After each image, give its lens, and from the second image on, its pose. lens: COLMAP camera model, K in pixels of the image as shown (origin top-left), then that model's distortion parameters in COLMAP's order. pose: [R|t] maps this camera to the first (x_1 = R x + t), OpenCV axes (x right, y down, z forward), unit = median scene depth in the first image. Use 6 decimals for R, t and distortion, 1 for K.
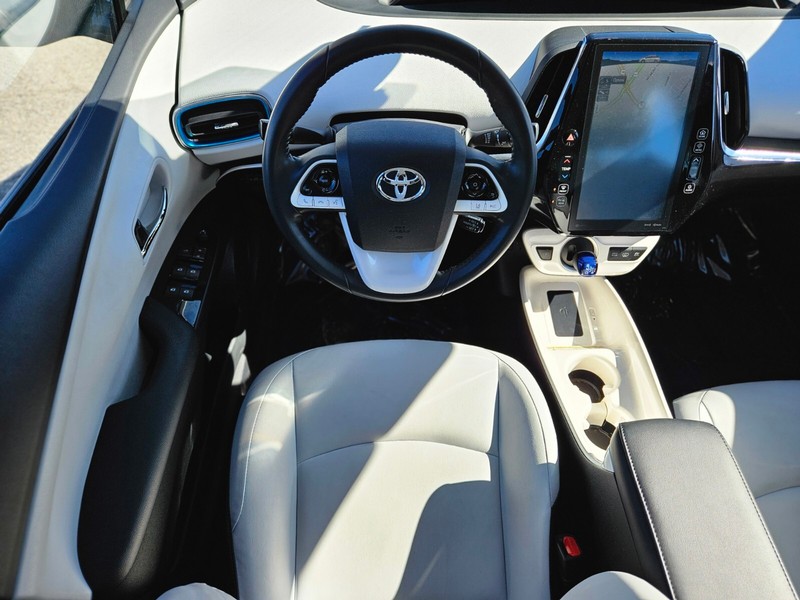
lens RADIAL K [[538.0, 0, 397.2], [0, 538.0, 304.2], [0, 0, 1]] dist [0.080315, -0.074635]
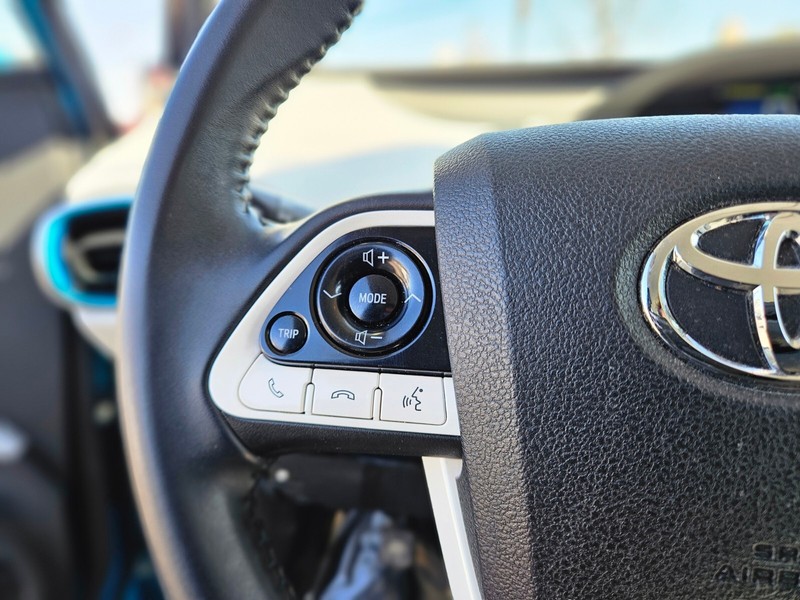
lens RADIAL K [[540.4, 0, 408.6], [0, 540.4, 310.0], [0, 0, 1]] dist [0.073672, -0.074855]
pose [[0.988786, 0.011455, -0.148898, -0.073456], [-0.090676, 0.838270, -0.537662, -0.091091], [0.118658, 0.545135, 0.829909, 0.695164]]
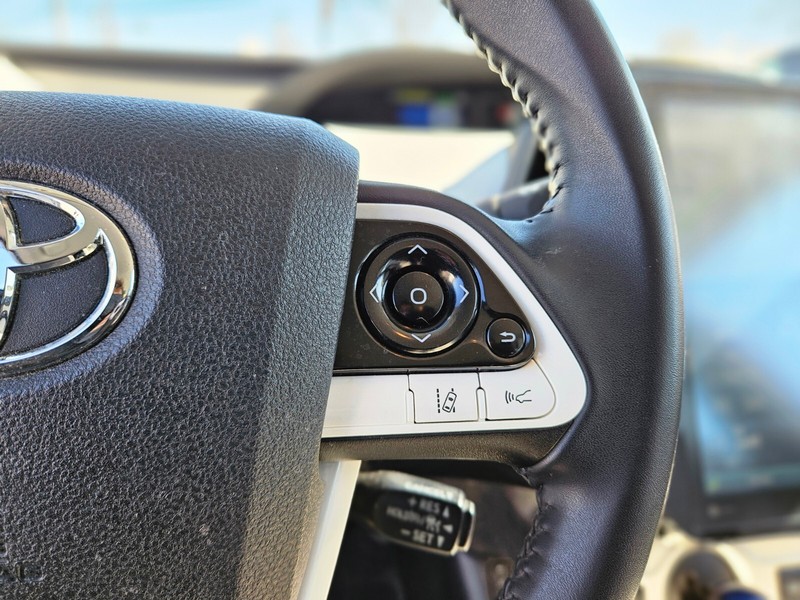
lens RADIAL K [[538.0, 0, 397.2], [0, 538.0, 304.2], [0, 0, 1]] dist [0.080315, -0.074635]
pose [[0.990603, -0.035402, 0.132111, 0.092530], [0.102265, 0.833121, -0.543554, -0.090982], [-0.090821, 0.551956, 0.828912, 0.706916]]
